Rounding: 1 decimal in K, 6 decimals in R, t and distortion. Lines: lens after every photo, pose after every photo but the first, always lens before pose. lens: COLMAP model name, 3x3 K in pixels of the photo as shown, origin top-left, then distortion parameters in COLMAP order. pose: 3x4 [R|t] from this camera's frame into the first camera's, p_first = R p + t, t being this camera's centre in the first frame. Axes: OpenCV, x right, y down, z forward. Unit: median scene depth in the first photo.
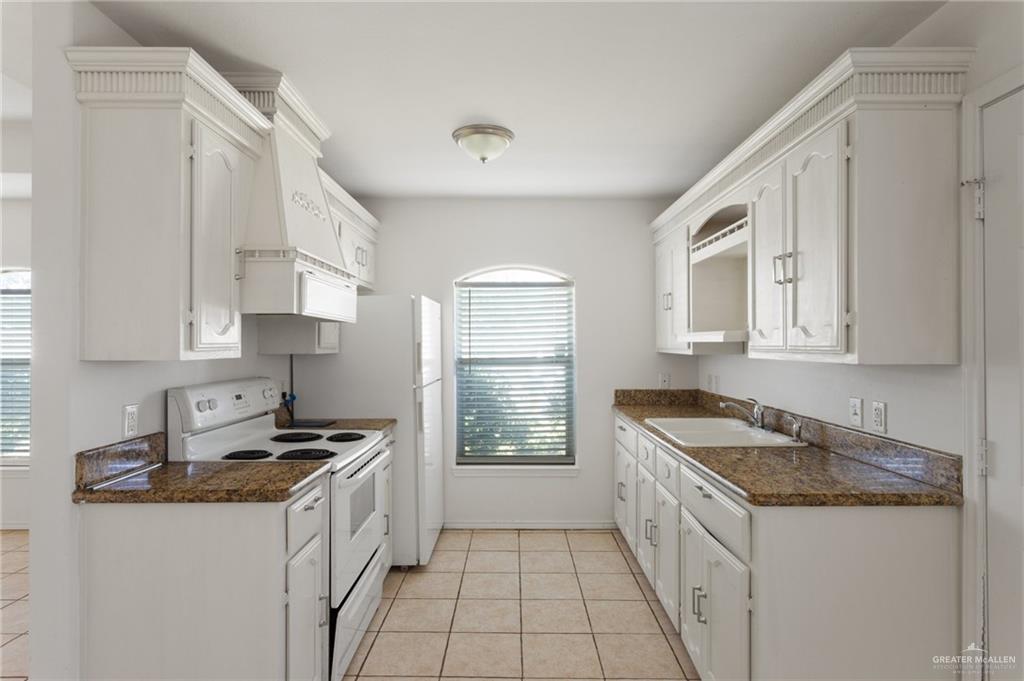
lens RADIAL K [[540.1, 0, 509.3], [0, 540.1, 340.1], [0, 0, 1]] dist [0.005720, 0.000386]
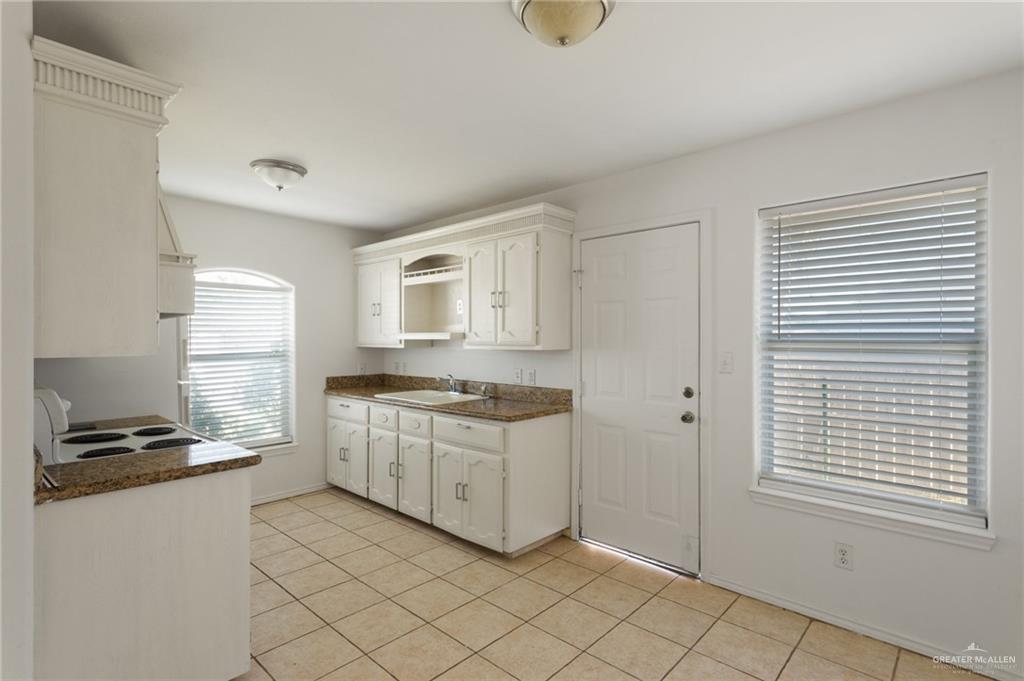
lens RADIAL K [[504.3, 0, 511.8], [0, 504.3, 337.9], [0, 0, 1]] dist [0.005837, 0.000544]
pose [[0.674235, 0.002847, 0.738512, -0.533610], [-0.004016, 0.999992, -0.000190, -0.001456], [-0.738506, -0.002838, 0.674241, -0.144732]]
